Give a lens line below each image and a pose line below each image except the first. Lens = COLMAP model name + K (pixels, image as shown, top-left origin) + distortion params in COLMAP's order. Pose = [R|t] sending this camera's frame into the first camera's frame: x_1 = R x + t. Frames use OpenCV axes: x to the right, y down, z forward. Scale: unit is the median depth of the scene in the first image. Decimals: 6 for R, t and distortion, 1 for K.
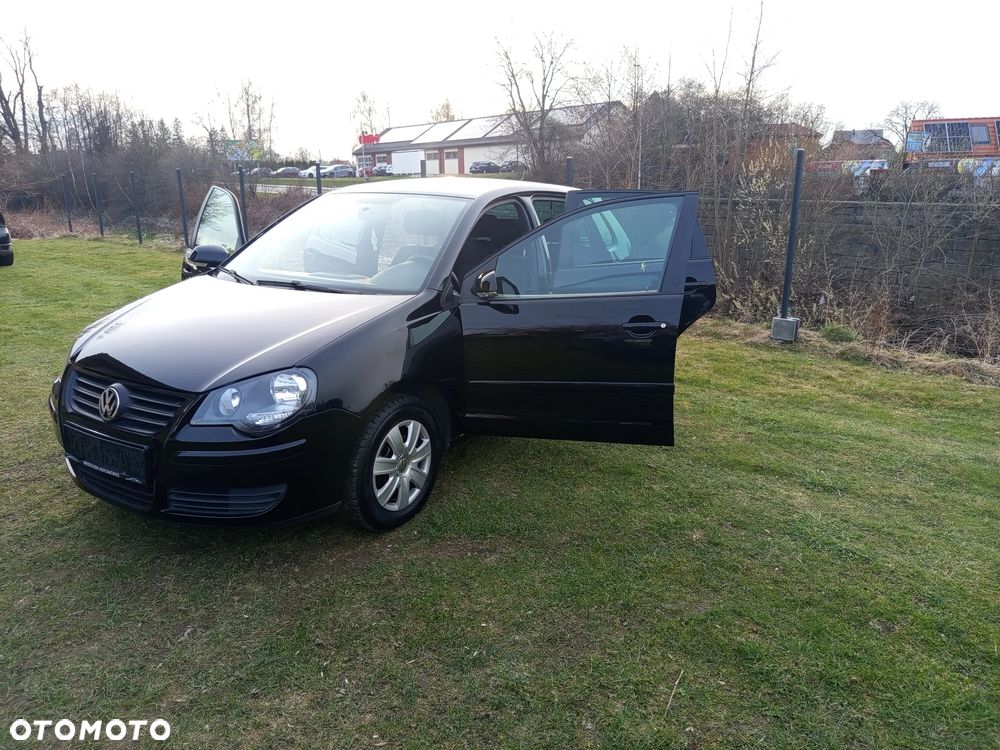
lens RADIAL K [[689.5, 0, 503.8], [0, 689.5, 376.0], [0, 0, 1]] dist [0.031743, -0.036589]
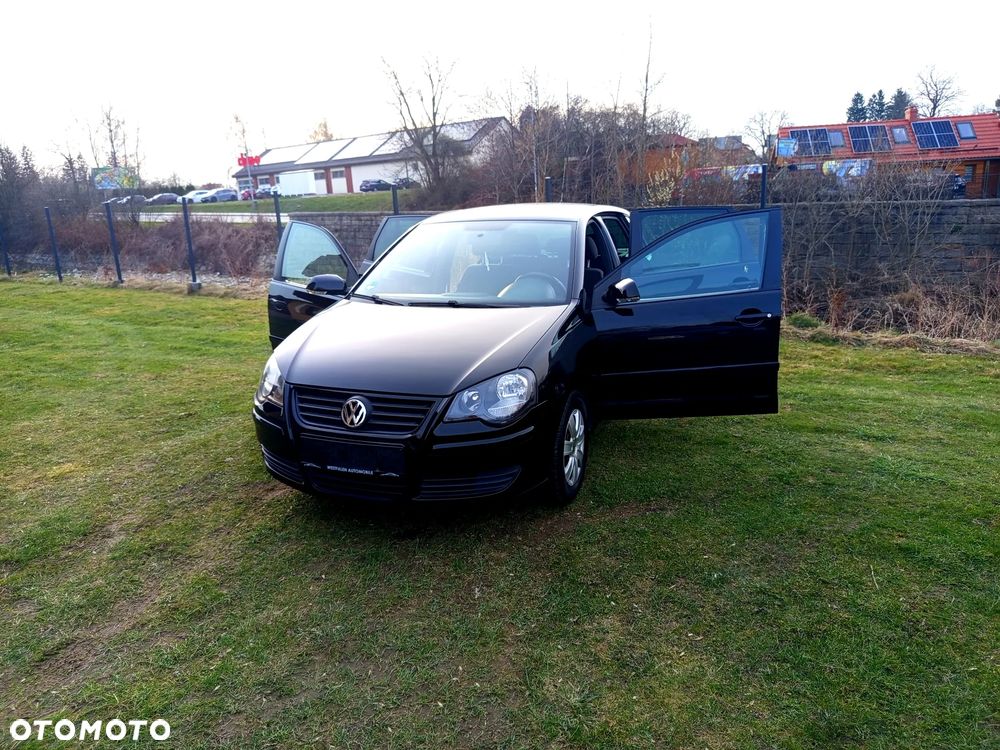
lens RADIAL K [[696.4, 0, 501.0], [0, 696.4, 375.5], [0, 0, 1]] dist [0.003846, -0.011561]
pose [[0.986249, -0.079447, 0.144920, -0.022823], [0.082549, 0.996466, -0.015510, 0.000745], [-0.143175, 0.027260, 0.989322, -0.008869]]
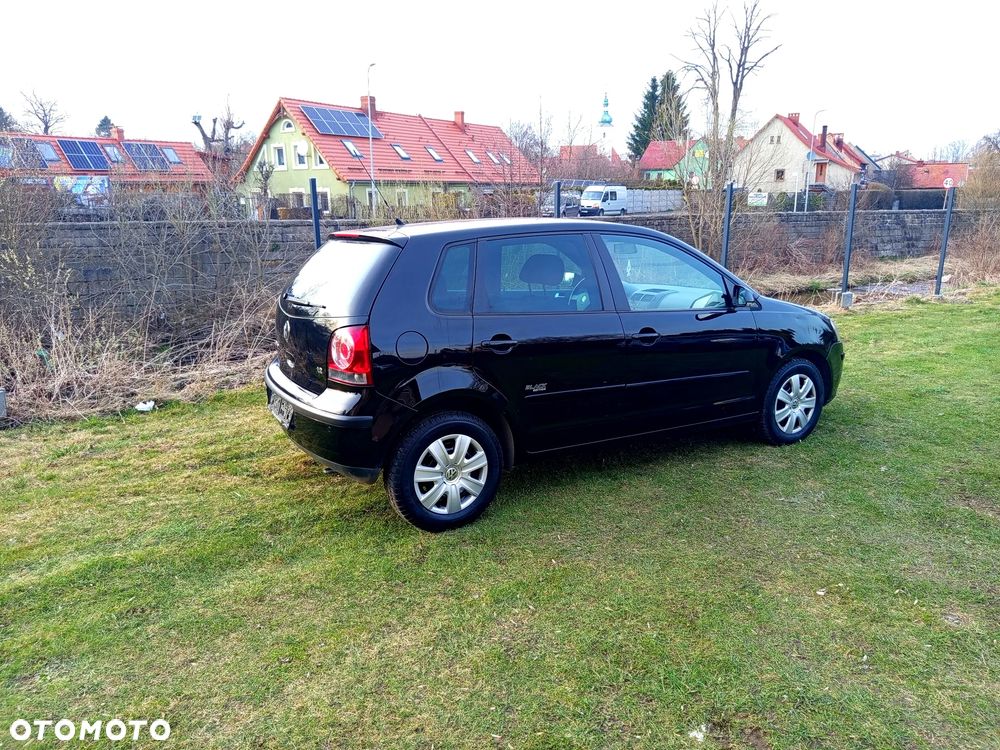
lens RADIAL K [[694.4, 0, 501.5], [0, 694.4, 375.3], [0, 0, 1]] dist [0.043239, -0.079138]
pose [[0.283622, -0.236149, 0.929404, -0.085570], [0.256809, 0.952506, 0.163650, -0.026248], [-0.923909, 0.192264, 0.330797, 0.086257]]
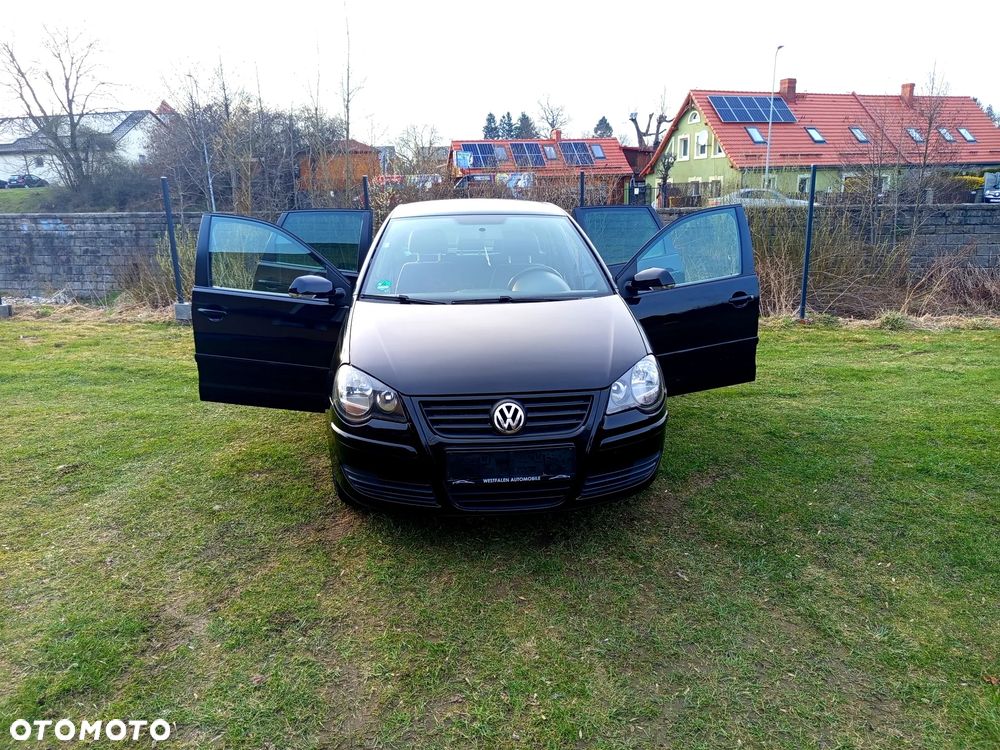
lens RADIAL K [[693.6, 0, 500.3], [0, 693.6, 378.7], [0, 0, 1]] dist [0.013513, -0.020301]
pose [[0.806707, -0.168070, 0.566547, -0.054996], [0.175967, 0.983533, 0.041212, -0.003071], [-0.564144, 0.066447, 0.822998, 0.006067]]
